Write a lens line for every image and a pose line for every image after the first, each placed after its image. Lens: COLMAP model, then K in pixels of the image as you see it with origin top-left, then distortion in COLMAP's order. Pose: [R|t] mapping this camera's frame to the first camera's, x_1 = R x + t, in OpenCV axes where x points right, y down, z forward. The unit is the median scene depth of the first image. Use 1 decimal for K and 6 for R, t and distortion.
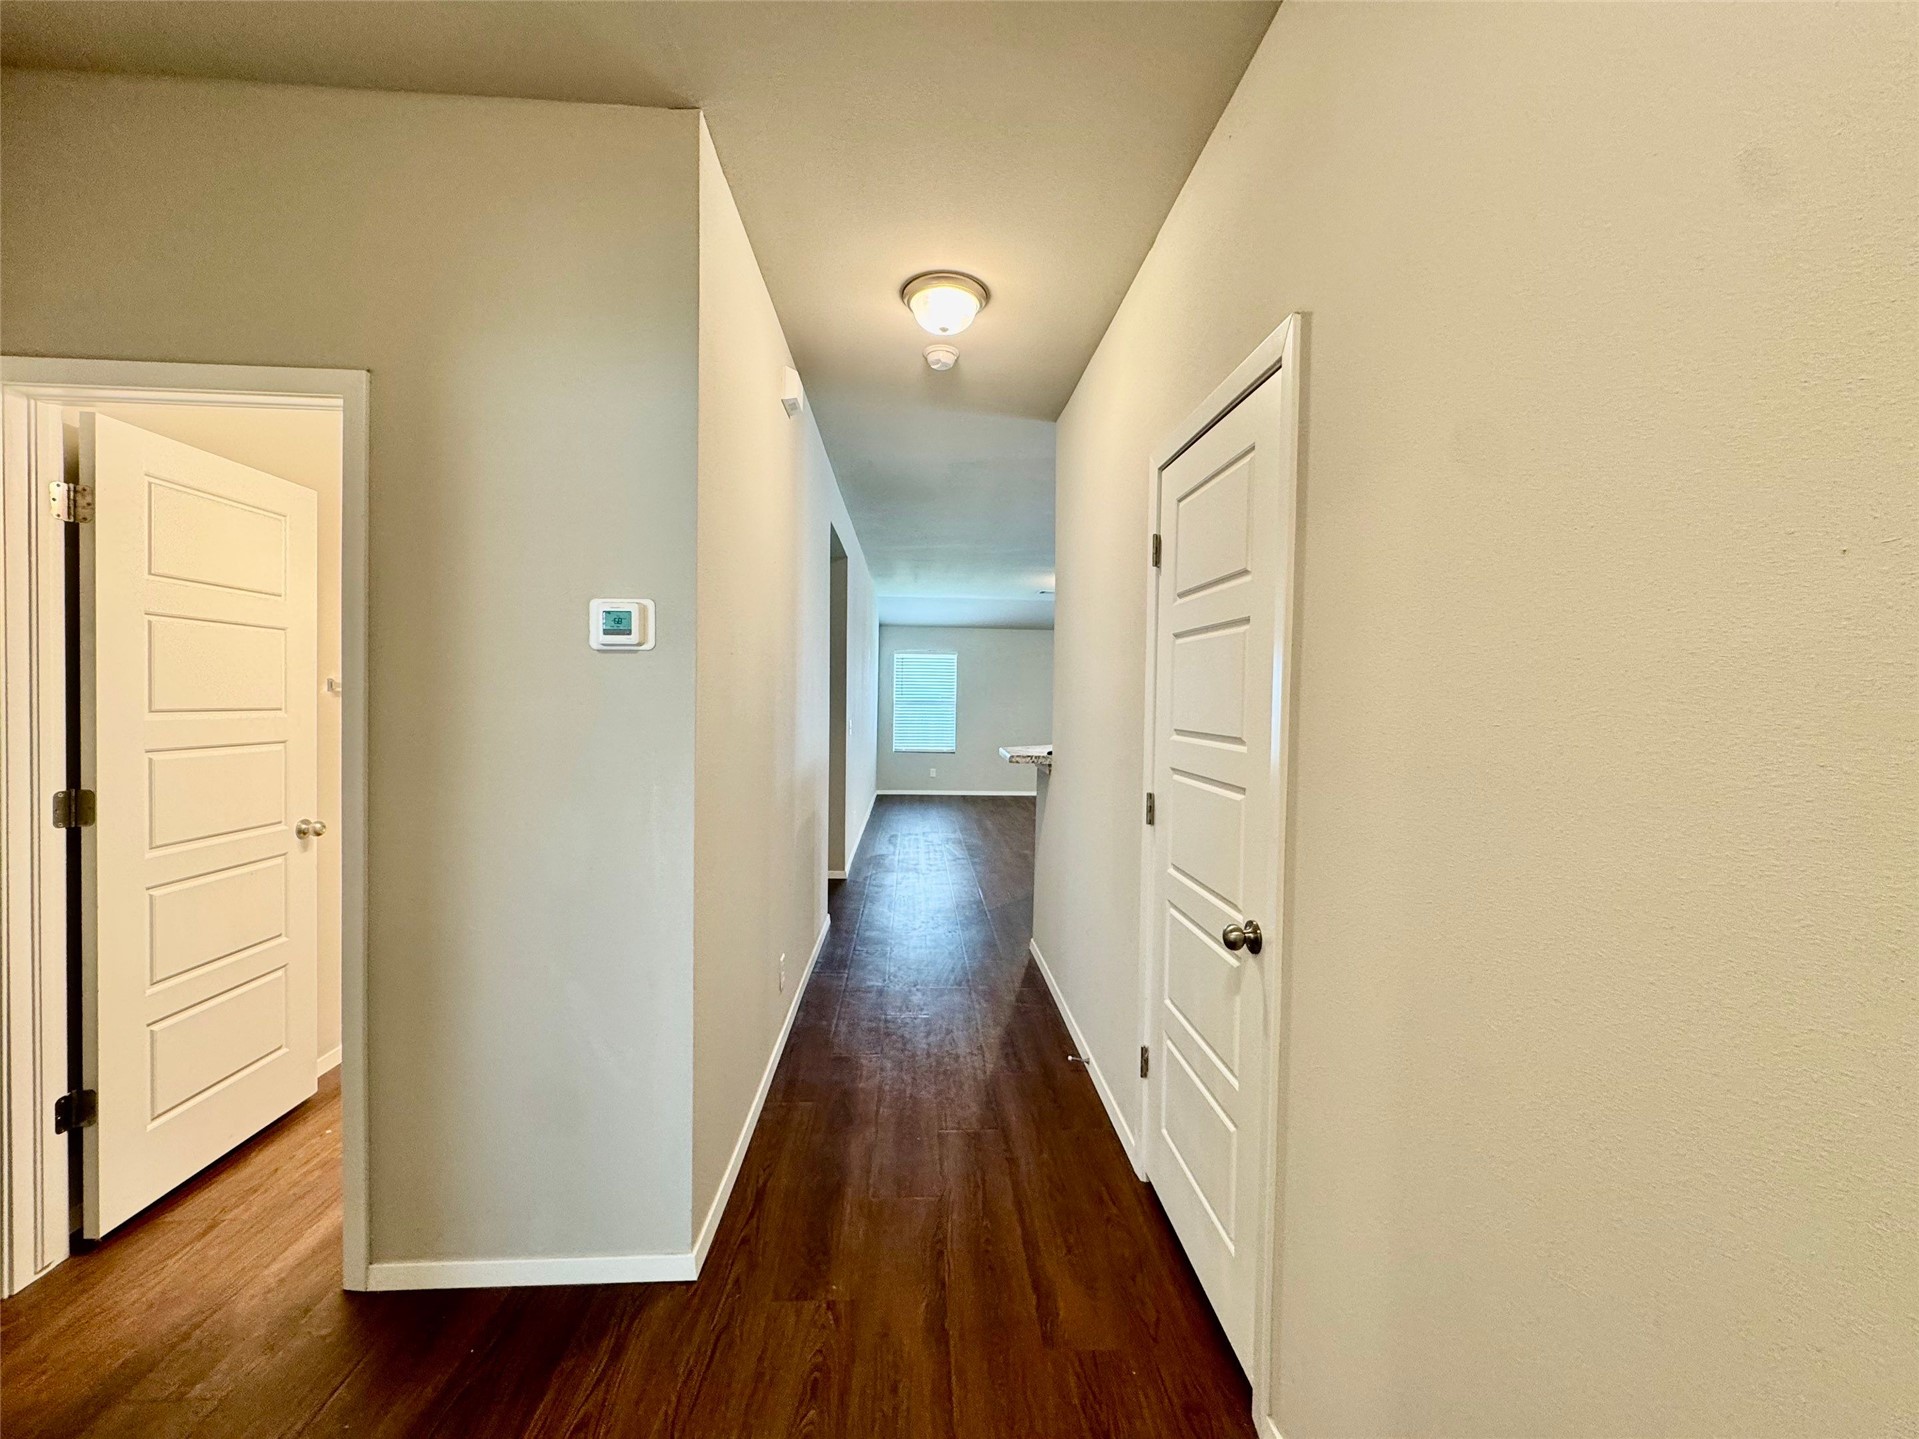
lens RADIAL K [[767.0, 0, 959.3], [0, 767.0, 722.1], [0, 0, 1]] dist [0.000491, 0.000414]
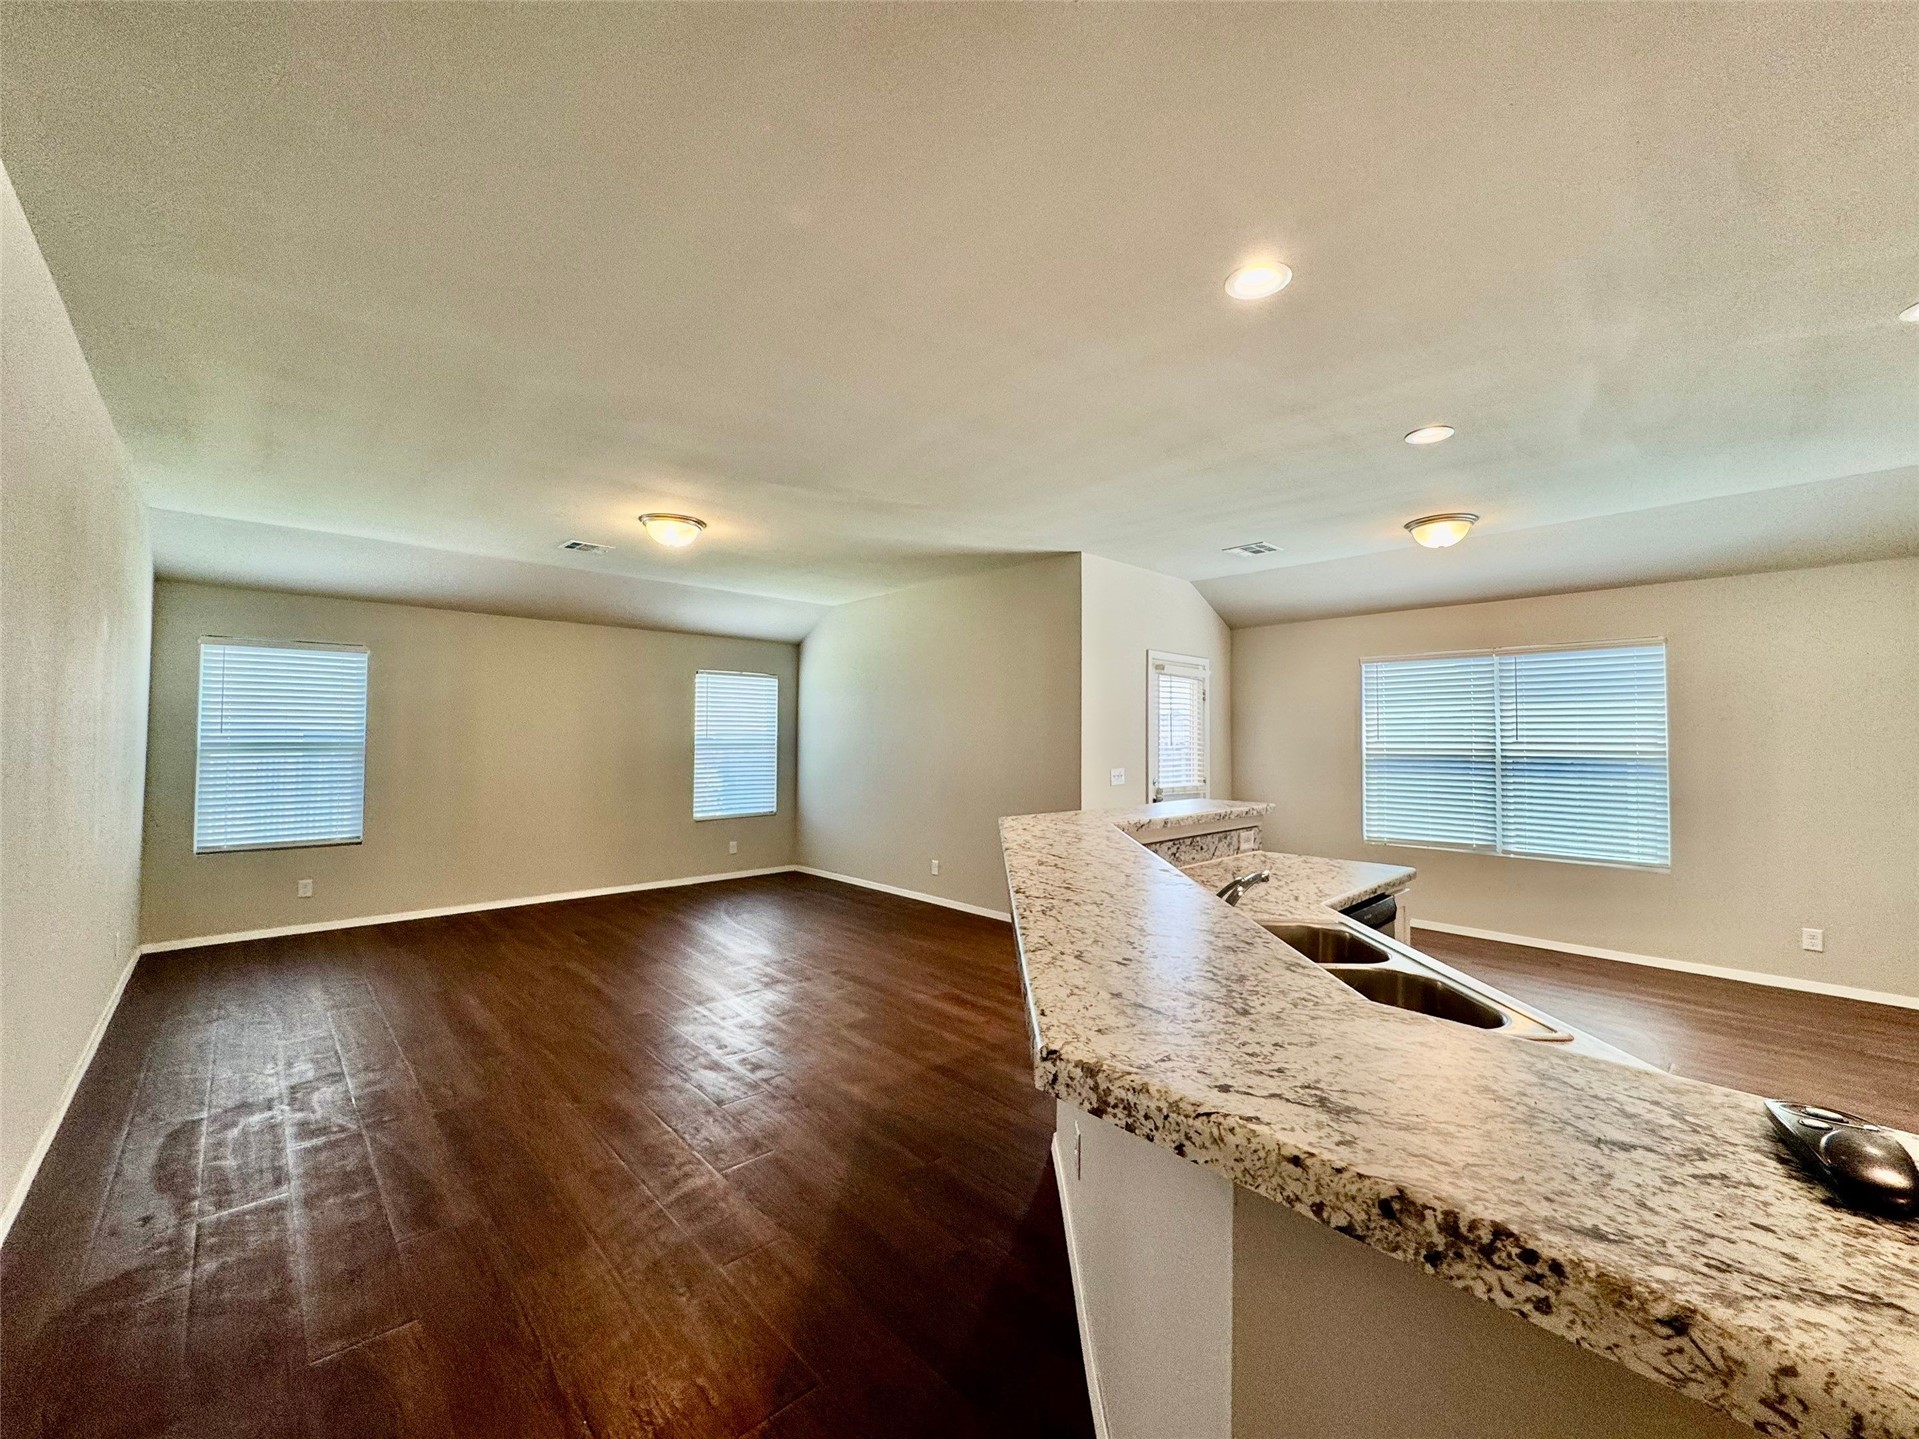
lens RADIAL K [[767.0, 0, 959.3], [0, 767.0, 722.1], [0, 0, 1]] dist [0.000491, 0.000414]
pose [[0.768743, 0.013113, 0.639424, -0.027647], [0.015200, 0.999133, -0.038764, -0.015625], [-0.639378, 0.039519, 0.767877, 0.338095]]
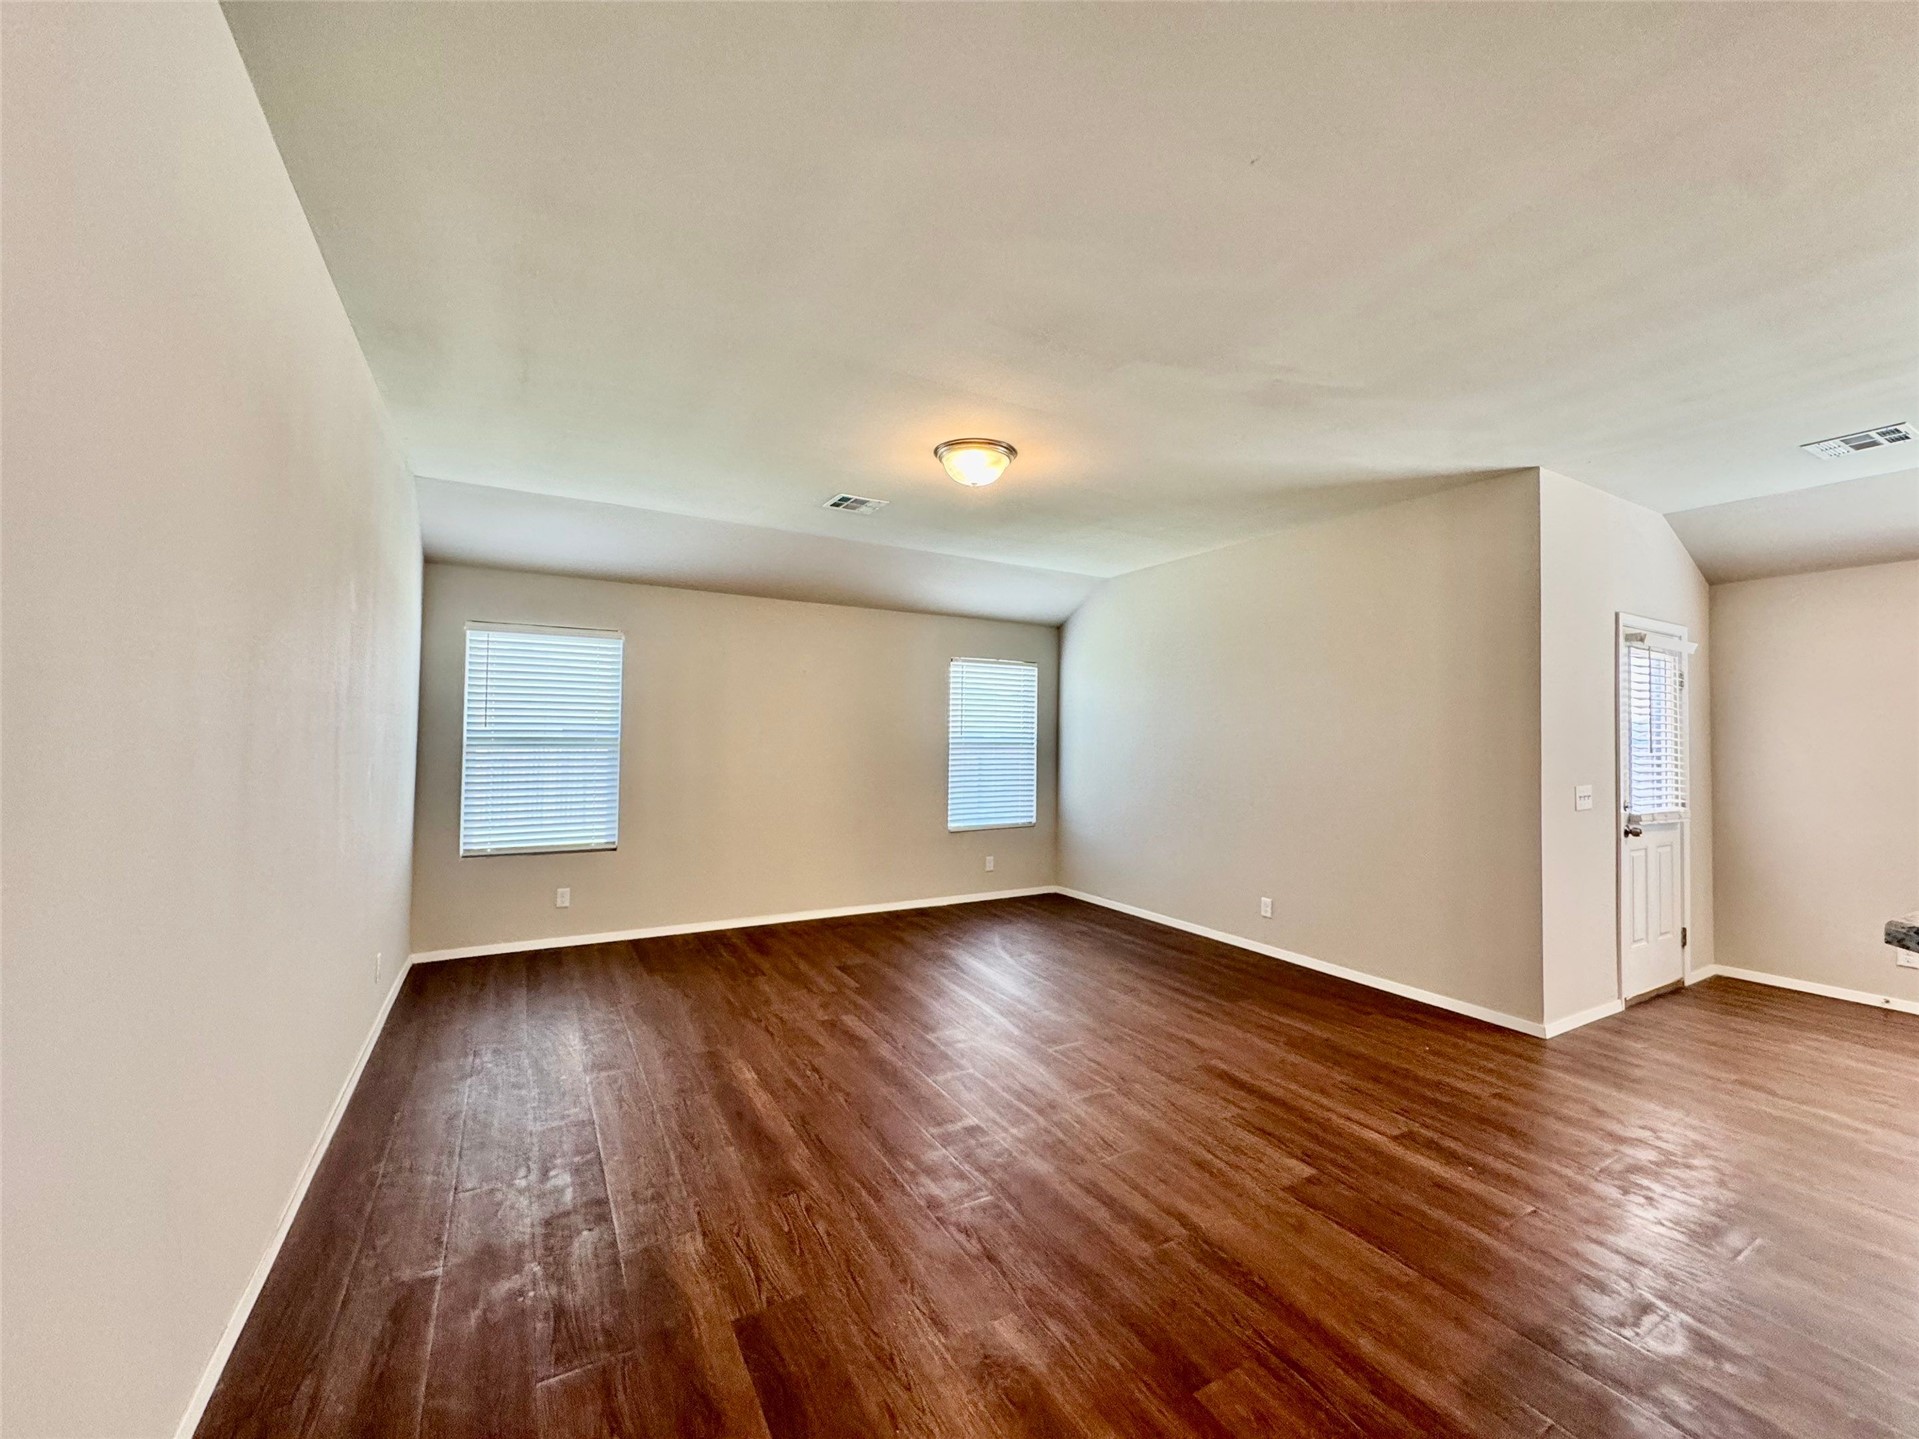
lens RADIAL K [[767.0, 0, 959.3], [0, 767.0, 722.1], [0, 0, 1]] dist [0.000491, 0.000414]
pose [[0.893739, 0.014662, 0.448347, -0.029418], [0.002915, 0.999255, -0.038488, -0.019169], [-0.448577, 0.035705, 0.893030, 0.483564]]
